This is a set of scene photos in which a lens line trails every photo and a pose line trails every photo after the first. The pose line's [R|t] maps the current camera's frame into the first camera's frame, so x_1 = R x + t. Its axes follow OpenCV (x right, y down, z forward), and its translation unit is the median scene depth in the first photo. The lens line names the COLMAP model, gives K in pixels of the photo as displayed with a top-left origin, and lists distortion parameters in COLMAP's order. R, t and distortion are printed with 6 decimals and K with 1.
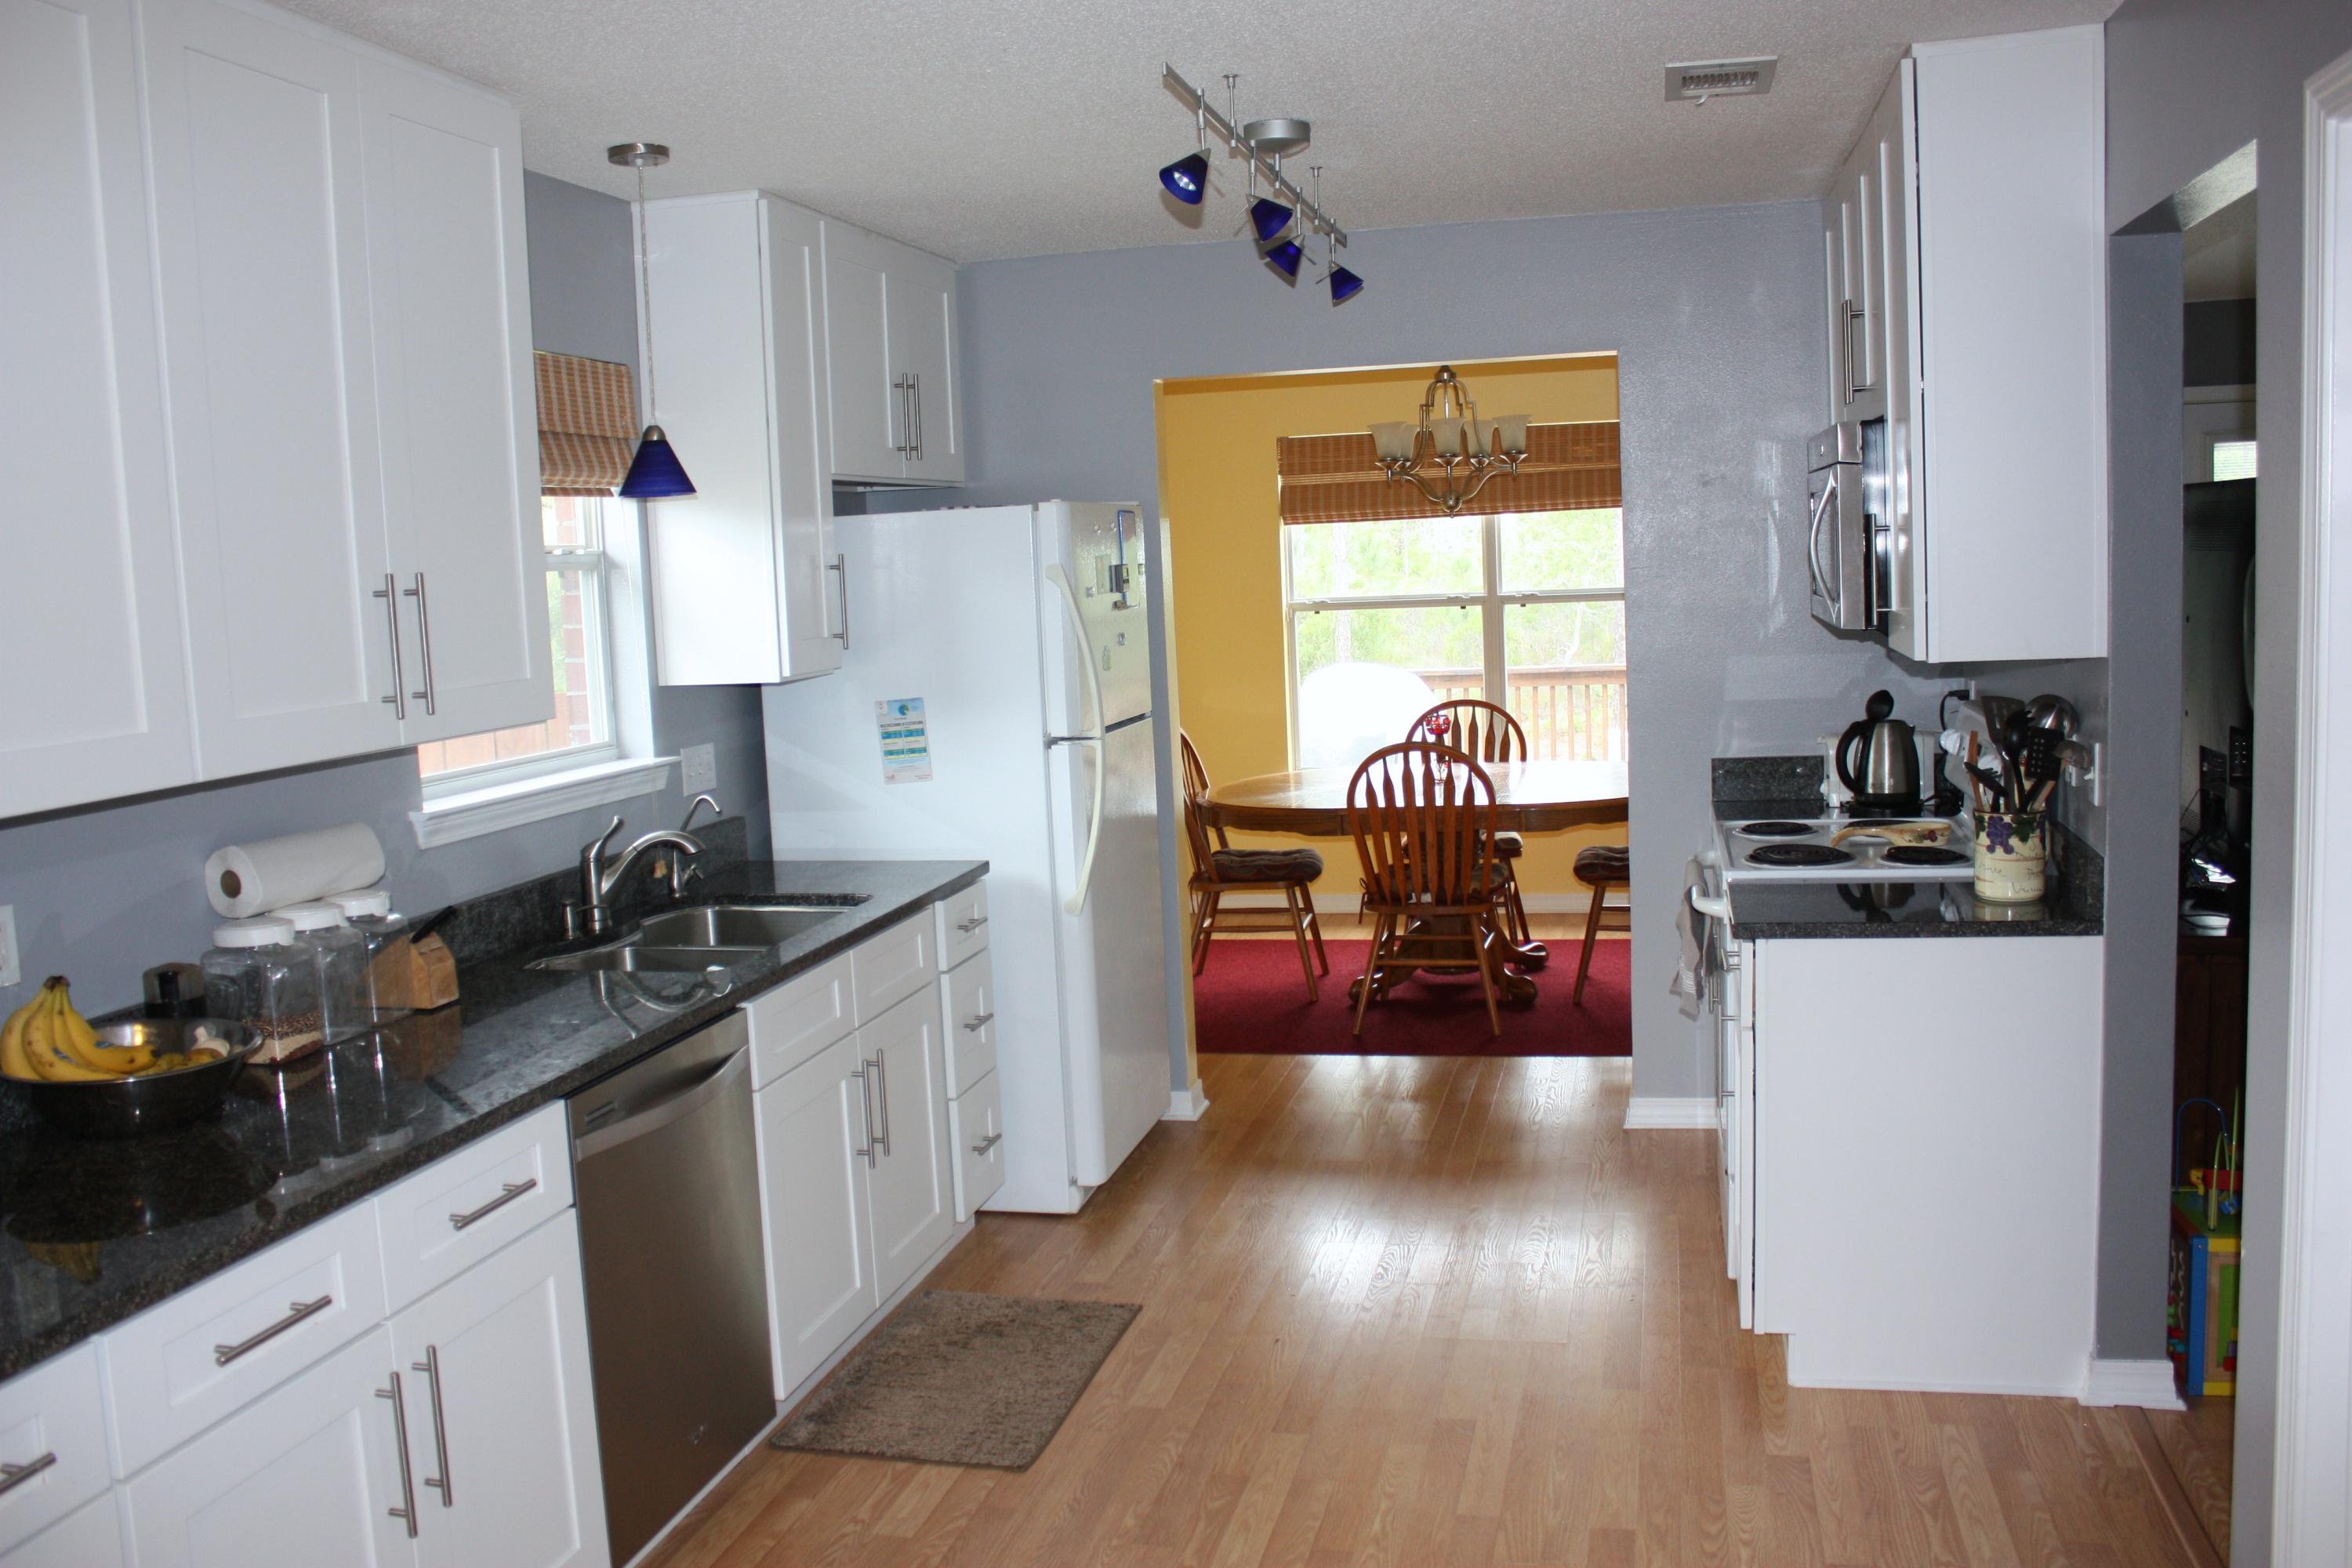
lens RADIAL K [[1952.1, 0, 1176.0], [0, 1952.1, 784.0], [0, 0, 1]] dist [-0.078156, 0.007848]
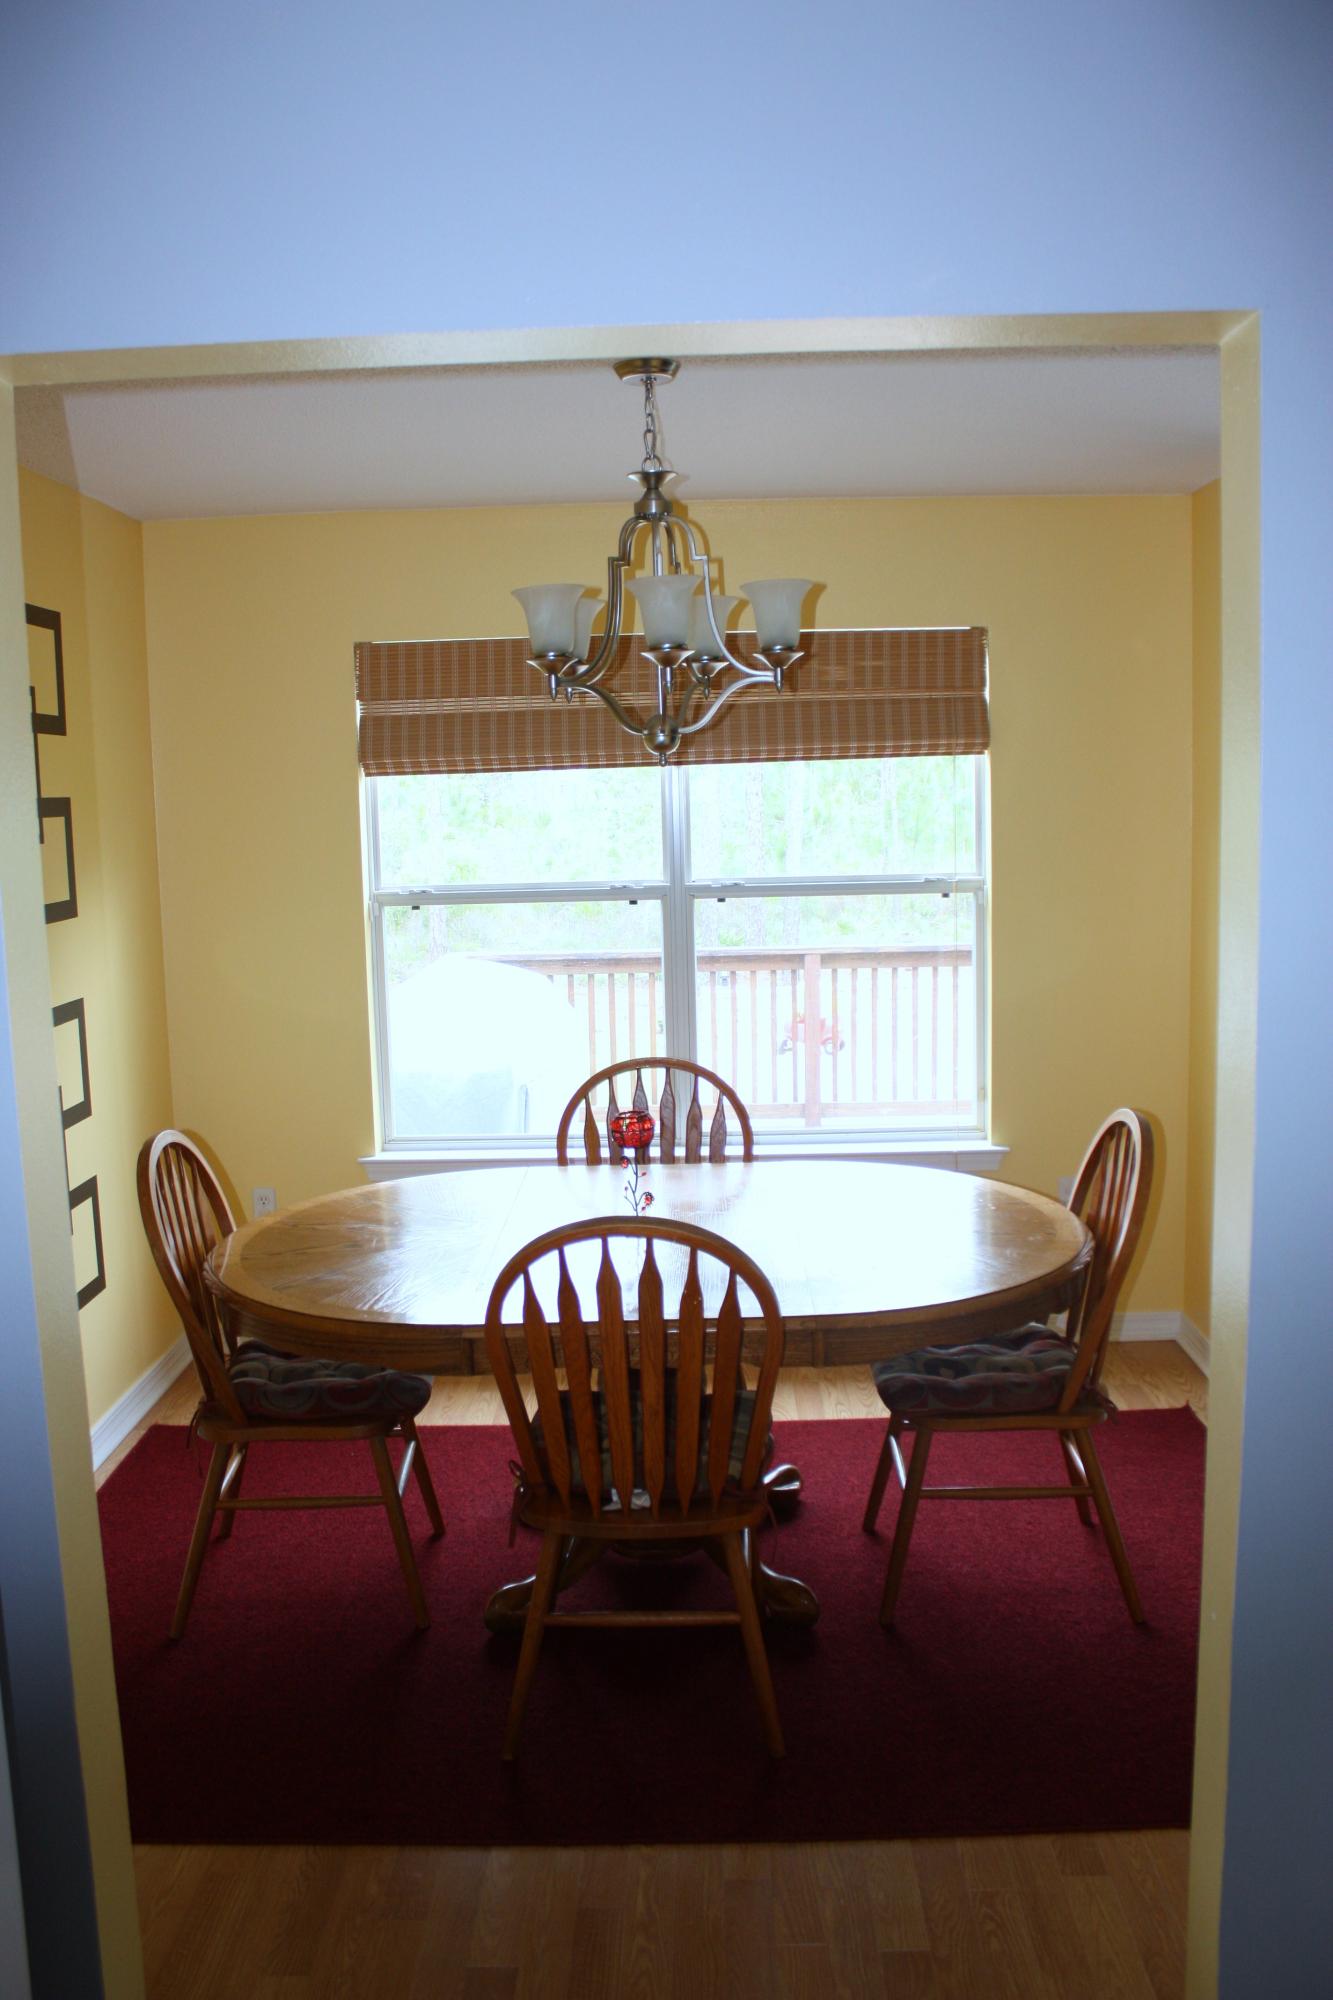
lens RADIAL K [[1660.0, 0, 666.5], [0, 1660.0, 1000.0], [0, 0, 1]] dist [-0.078156, 0.007848]
pose [[0.974568, -0.008371, 0.223936, 0.029433], [0.008490, 0.999964, 0.000432, -0.057537], [-0.223931, 0.001480, 0.974604, 0.440241]]
